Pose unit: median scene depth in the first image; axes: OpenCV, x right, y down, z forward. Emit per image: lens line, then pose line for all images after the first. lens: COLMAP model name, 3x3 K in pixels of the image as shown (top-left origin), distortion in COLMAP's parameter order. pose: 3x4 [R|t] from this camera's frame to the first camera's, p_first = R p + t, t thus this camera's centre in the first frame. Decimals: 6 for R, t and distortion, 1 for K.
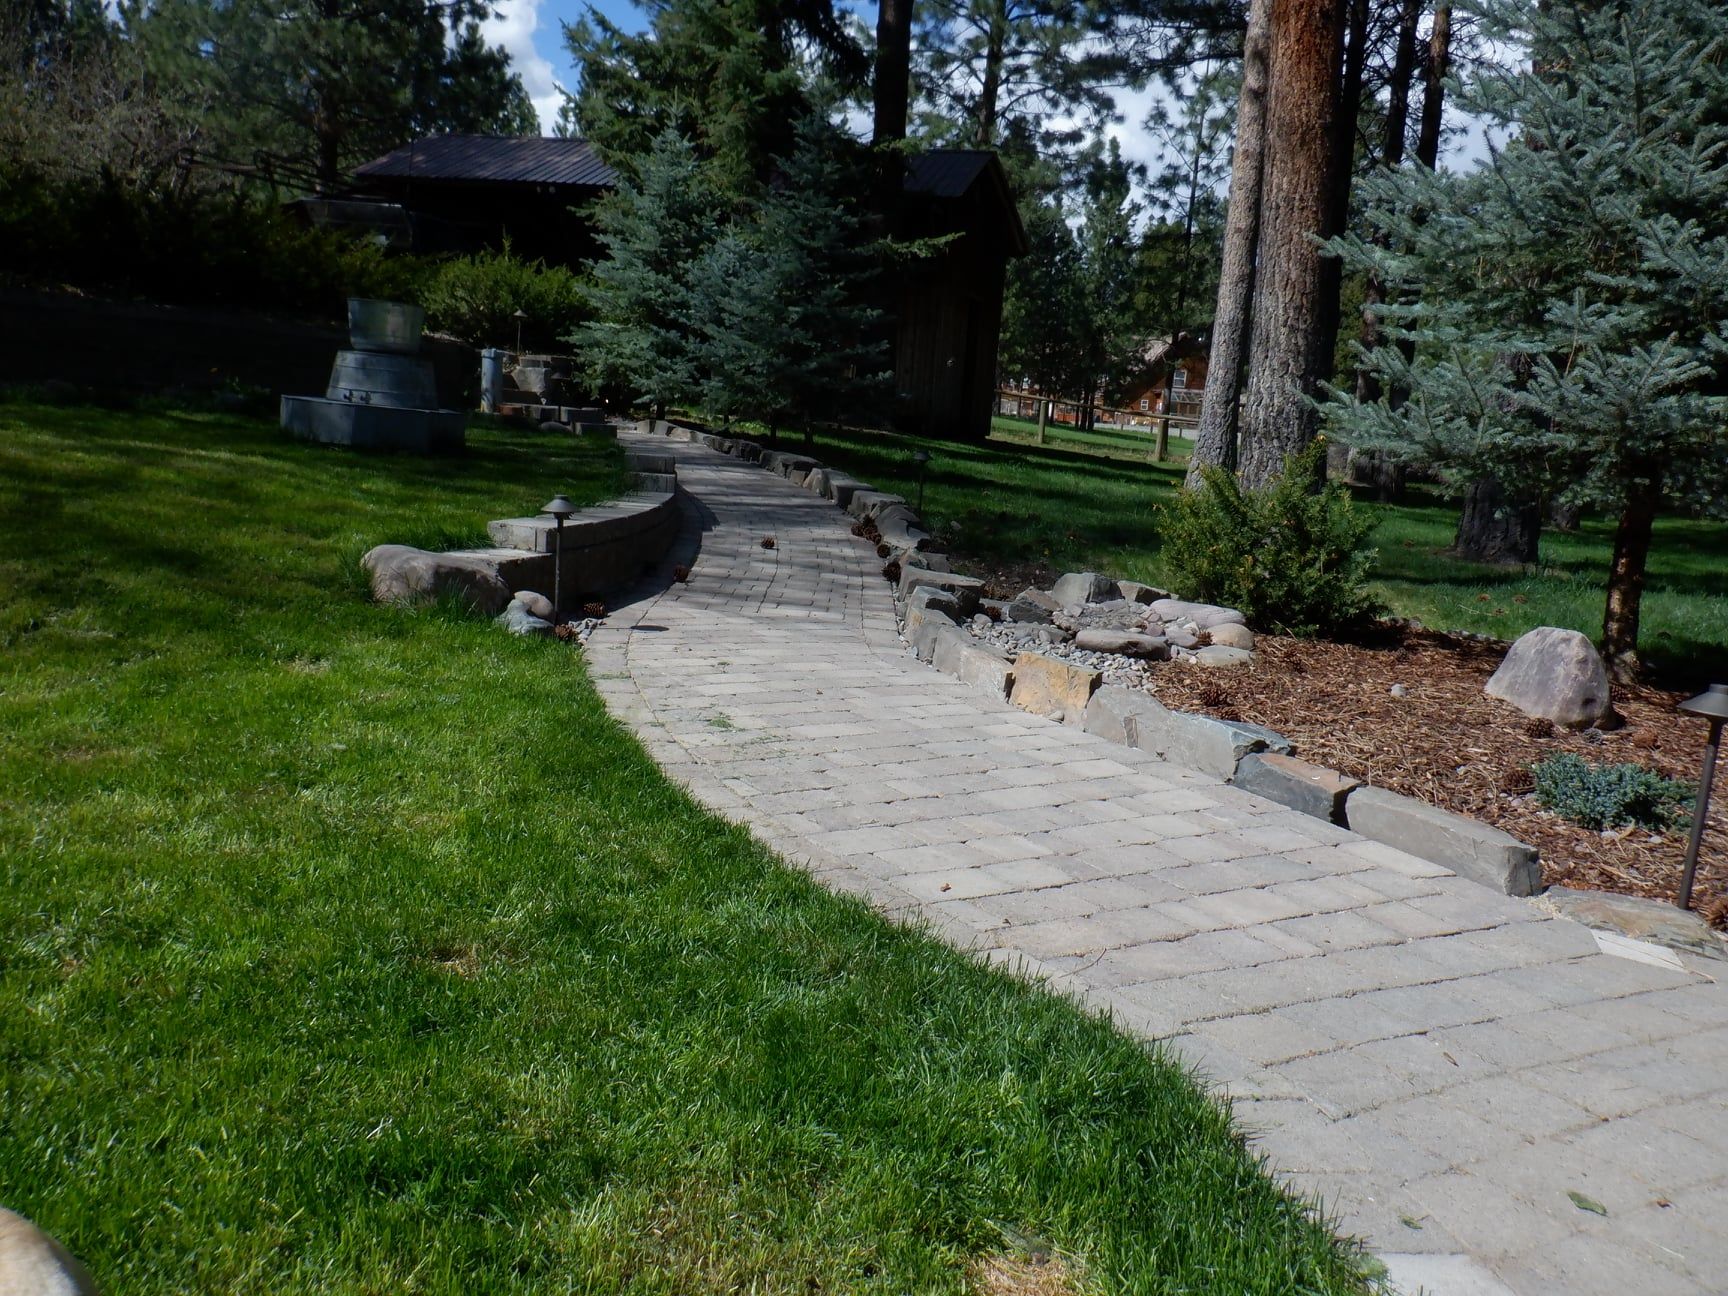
lens RADIAL K [[1415.3, 0, 864.0], [0, 1415.3, 648.0], [0, 0, 1]] dist [0.002733, 0.001846]
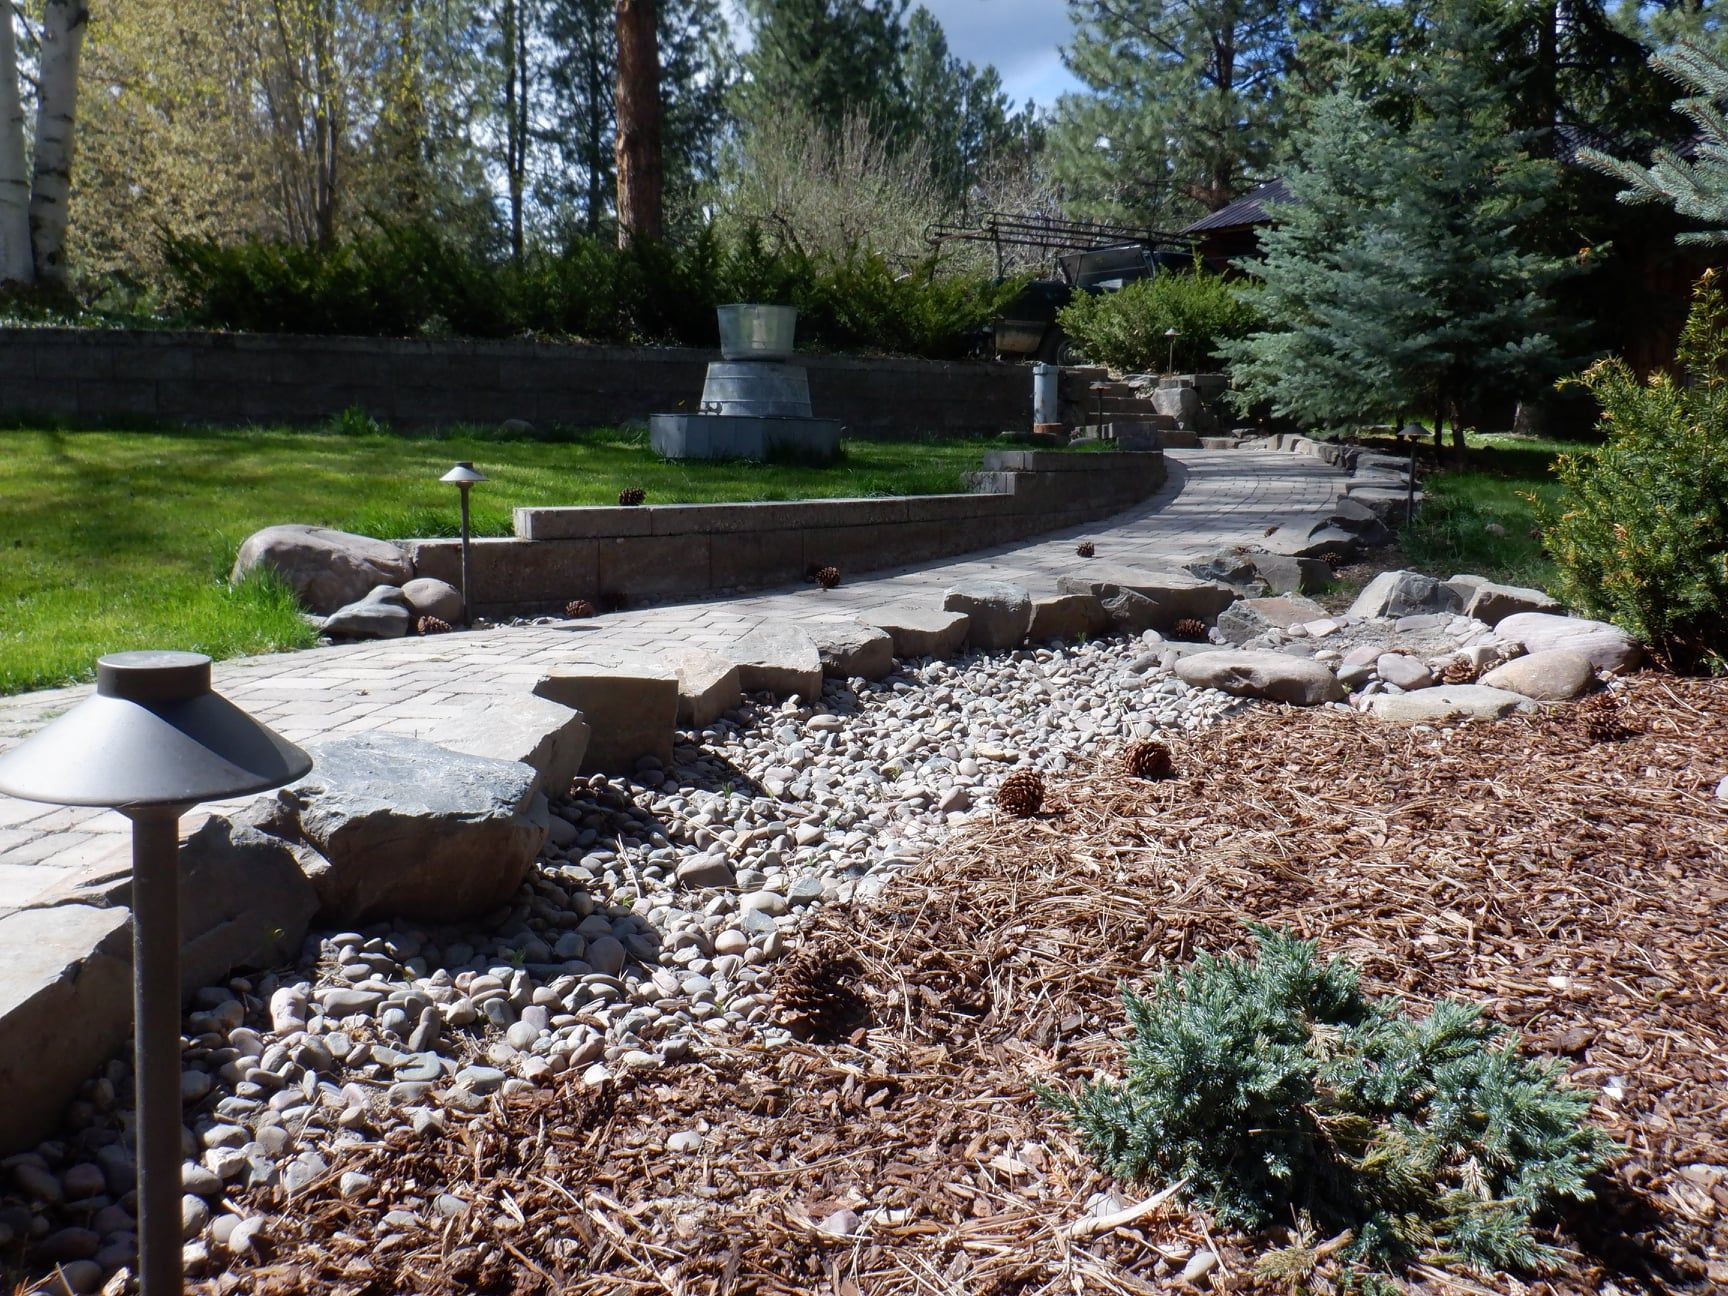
lens RADIAL K [[1415.3, 0, 864.0], [0, 1415.3, 648.0], [0, 0, 1]] dist [0.002733, 0.001846]
pose [[0.777779, 0.012628, -0.628411, 0.207033], [-0.045673, 0.998291, -0.036468, 0.007154], [0.626876, 0.057066, 0.777027, 0.226463]]
